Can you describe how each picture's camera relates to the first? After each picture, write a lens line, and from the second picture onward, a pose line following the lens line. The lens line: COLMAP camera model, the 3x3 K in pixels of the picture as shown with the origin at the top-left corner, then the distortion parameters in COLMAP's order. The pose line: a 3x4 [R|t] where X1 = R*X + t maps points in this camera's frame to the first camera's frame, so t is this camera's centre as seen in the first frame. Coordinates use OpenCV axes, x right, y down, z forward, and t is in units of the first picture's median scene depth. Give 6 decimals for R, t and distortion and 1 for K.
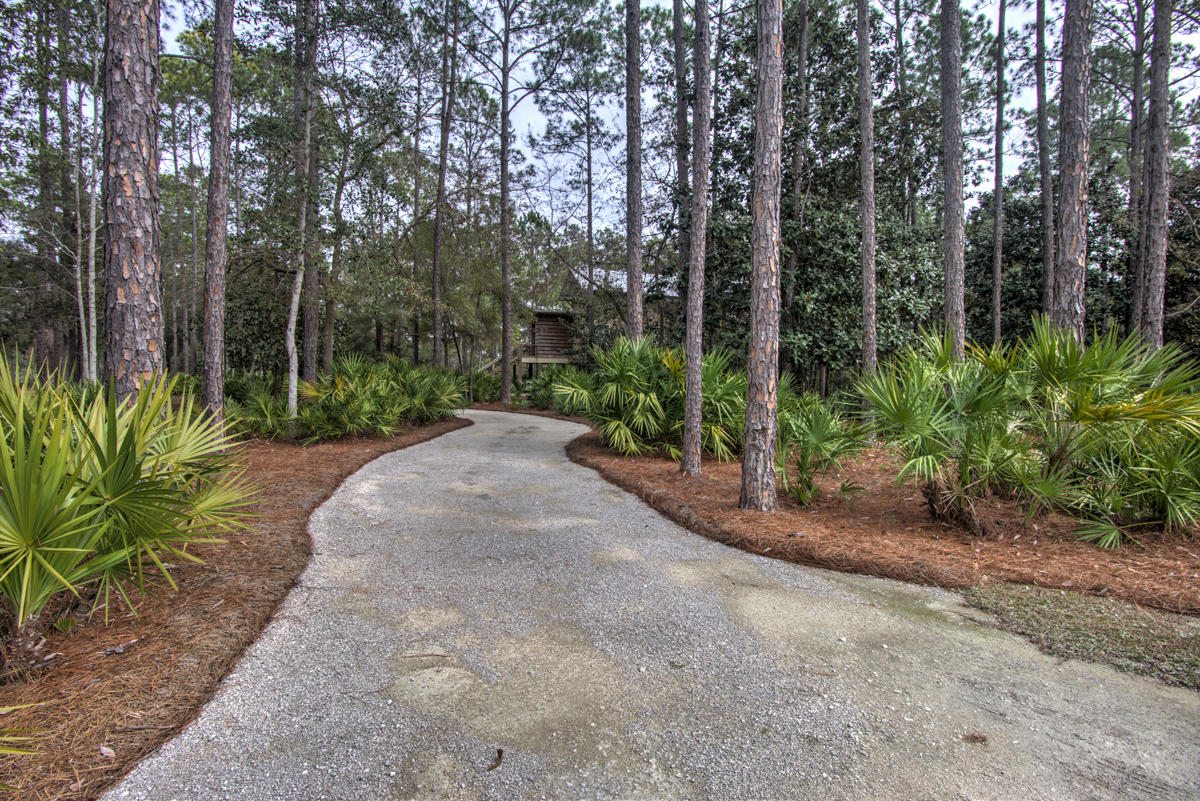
lens RADIAL K [[582.4, 0, 599.6], [0, 582.4, 401.6], [0, 0, 1]] dist [-0.021430, -0.000378]
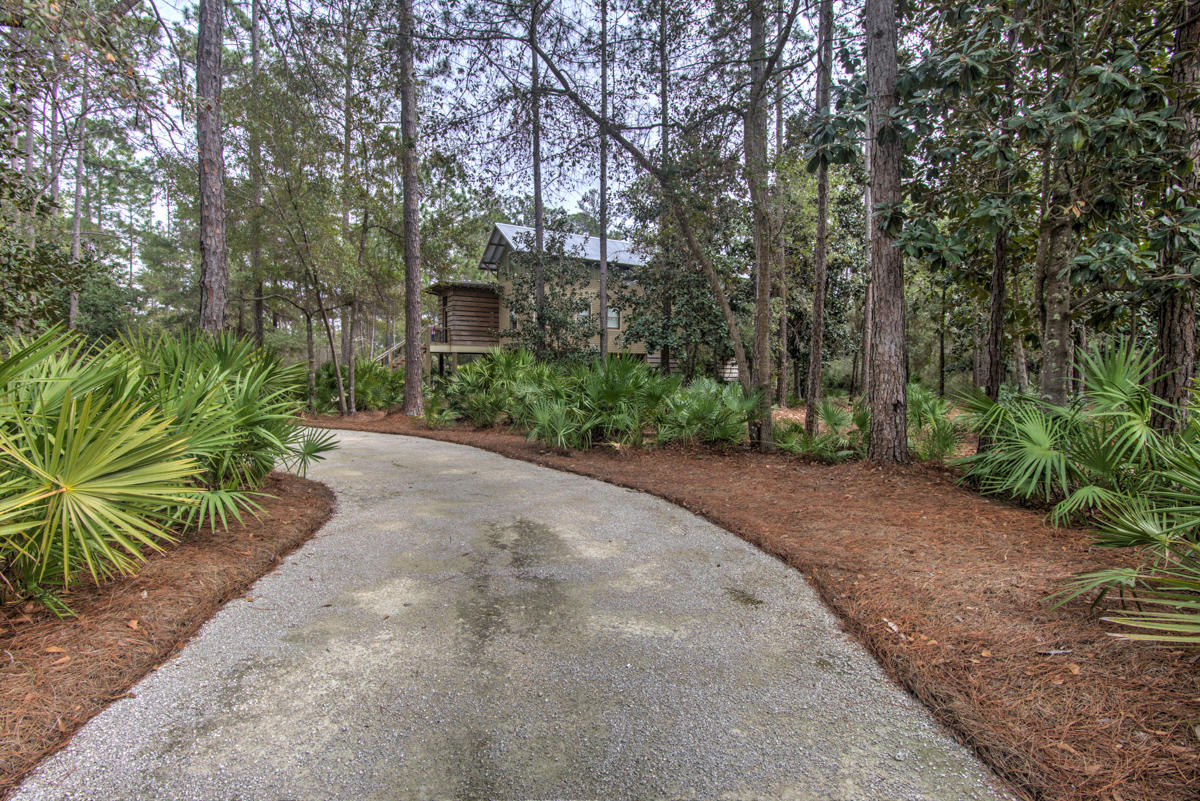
lens RADIAL K [[582.4, 0, 600.9], [0, 582.4, 393.7], [0, 0, 1]] dist [-0.021430, -0.000378]
pose [[0.985890, -0.012110, 0.166955, -0.059296], [0.012510, 0.999921, -0.001342, -0.013111], [-0.166926, 0.003412, 0.985964, 0.318661]]
